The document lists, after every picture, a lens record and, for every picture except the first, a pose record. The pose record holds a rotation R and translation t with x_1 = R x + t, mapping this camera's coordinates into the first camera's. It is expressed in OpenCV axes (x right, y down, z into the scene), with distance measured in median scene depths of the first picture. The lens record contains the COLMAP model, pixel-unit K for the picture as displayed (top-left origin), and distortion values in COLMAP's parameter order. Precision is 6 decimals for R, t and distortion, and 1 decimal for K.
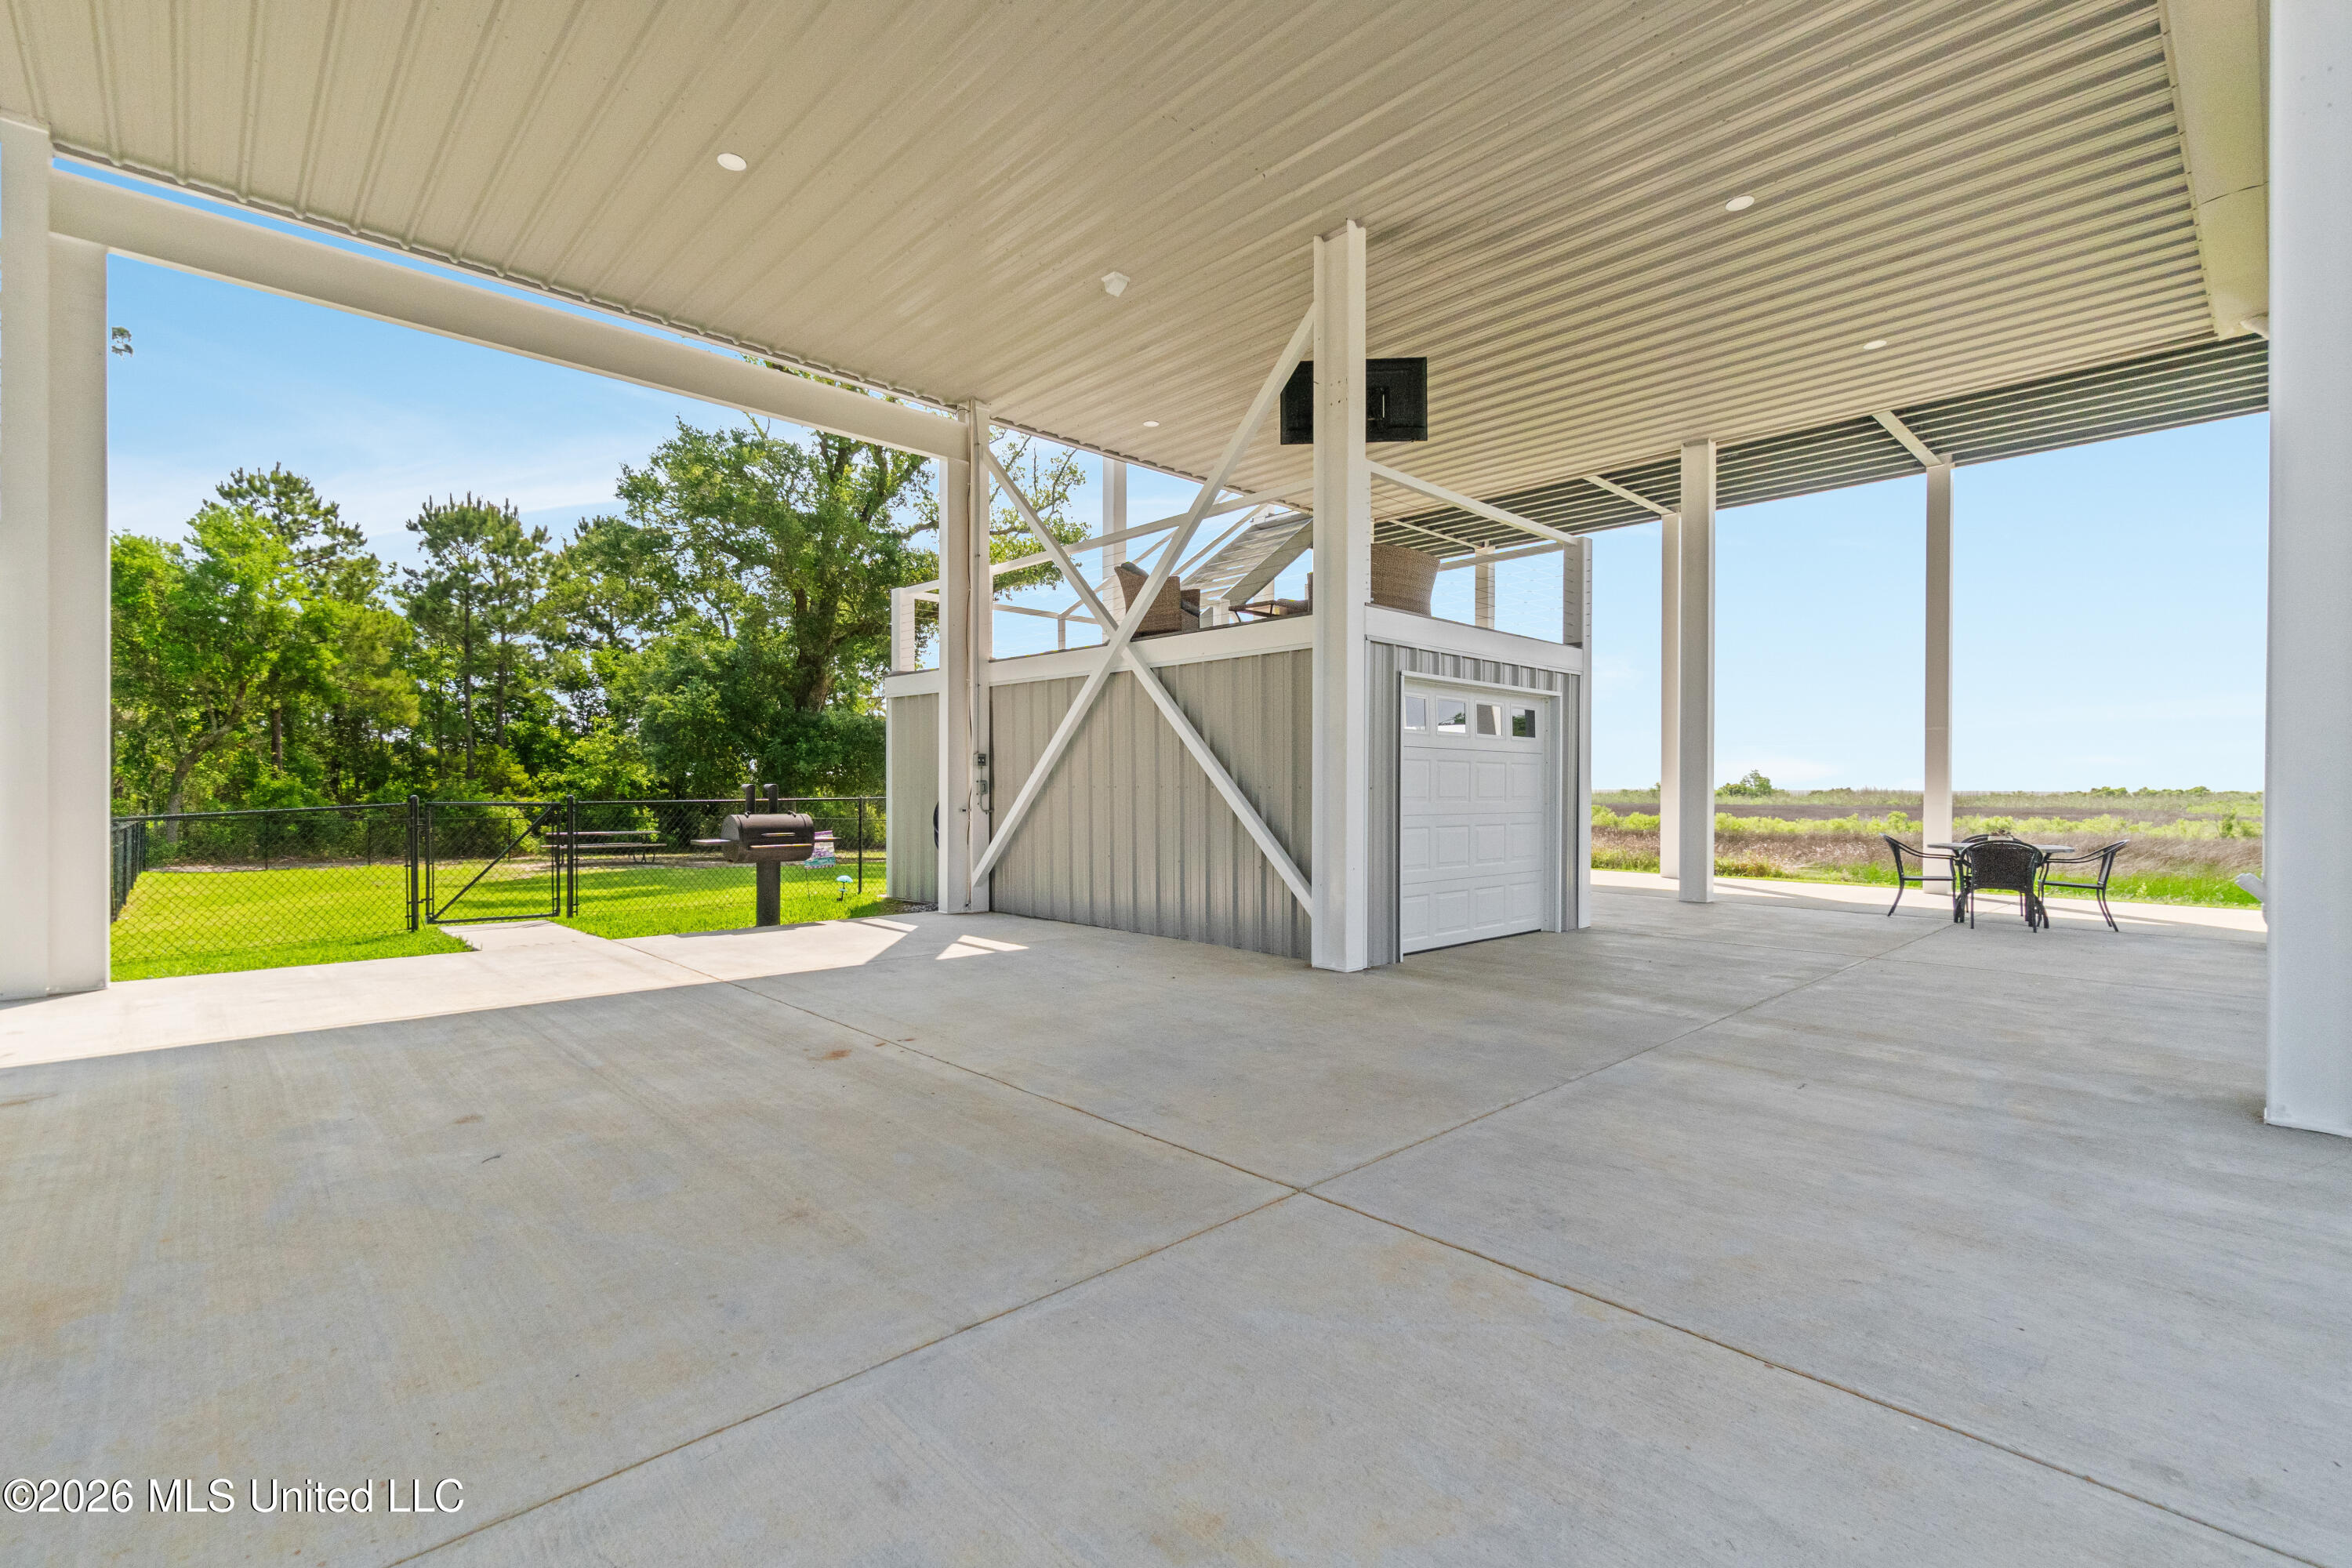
lens RADIAL K [[1034.7, 0, 1160.8], [0, 1034.7, 797.6], [0, 0, 1]] dist [-0.001180, -0.001441]
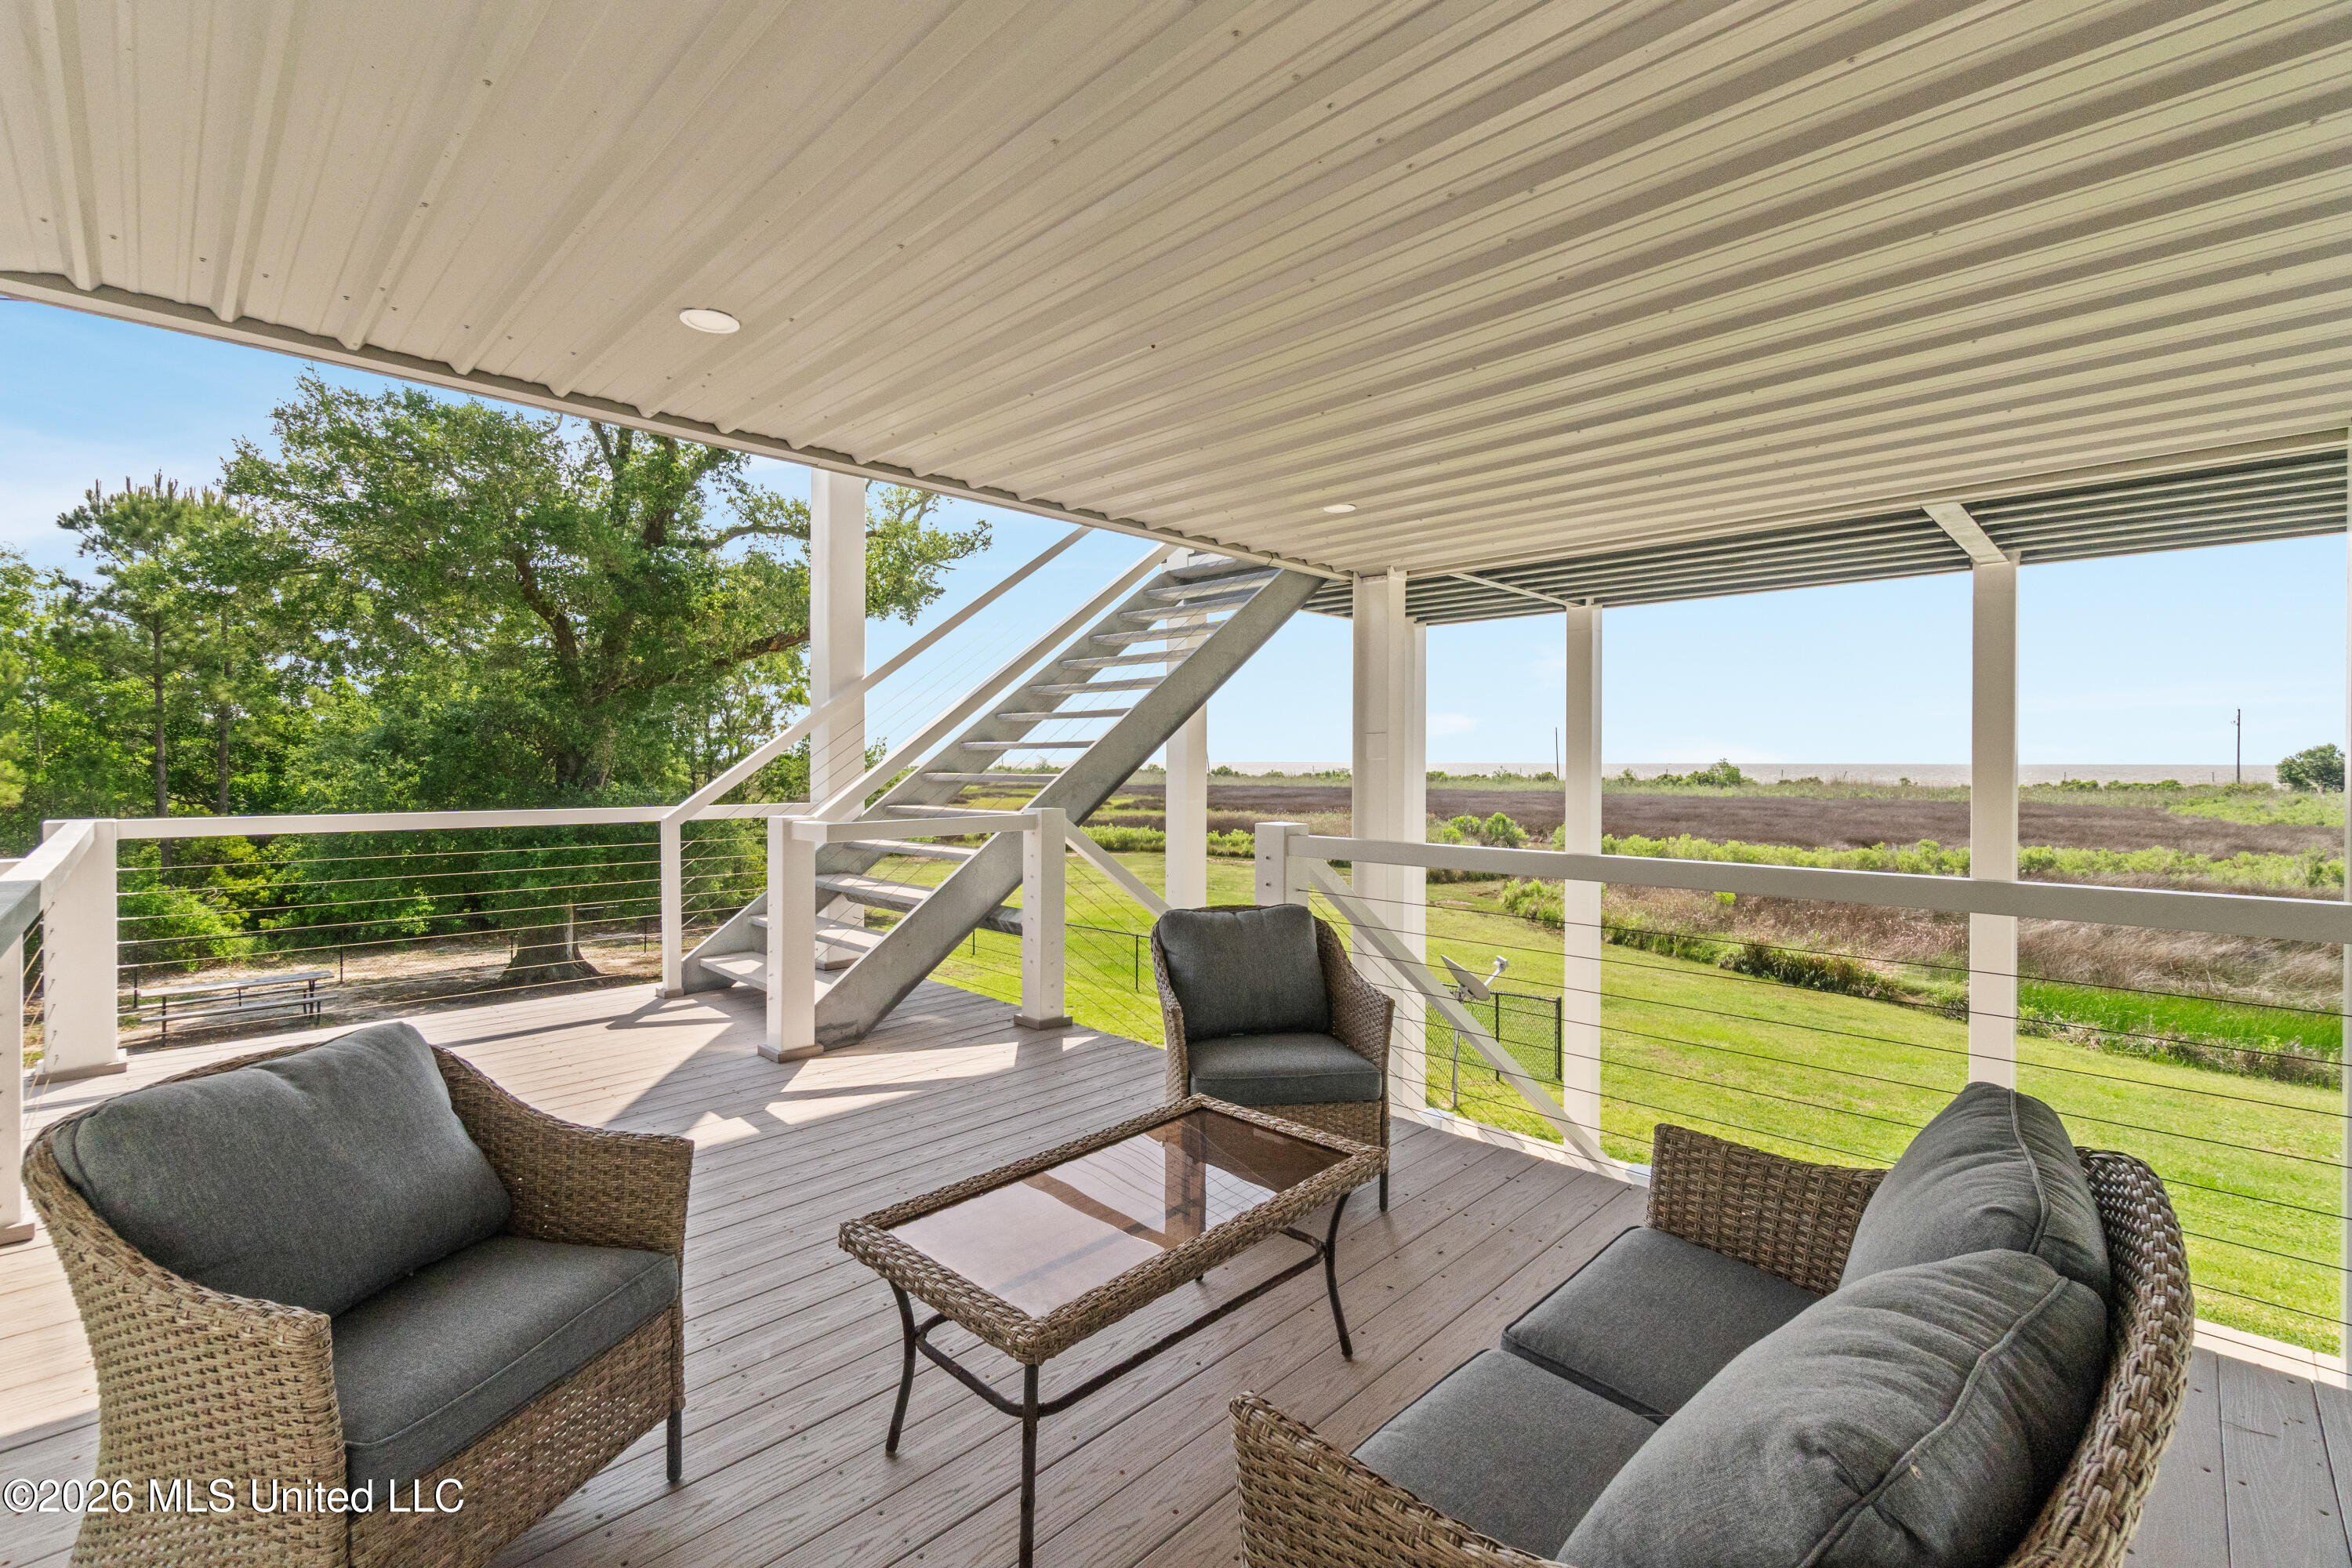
lens RADIAL K [[1034.7, 0, 1167.4], [0, 1034.7, 776.1], [0, 0, 1]] dist [-0.001180, -0.001441]
pose [[0.999231, -0.003315, 0.039058, 0.039667], [0.003384, 0.999993, -0.001707, -0.089687], [-0.039052, 0.001838, 0.999235, 0.270536]]
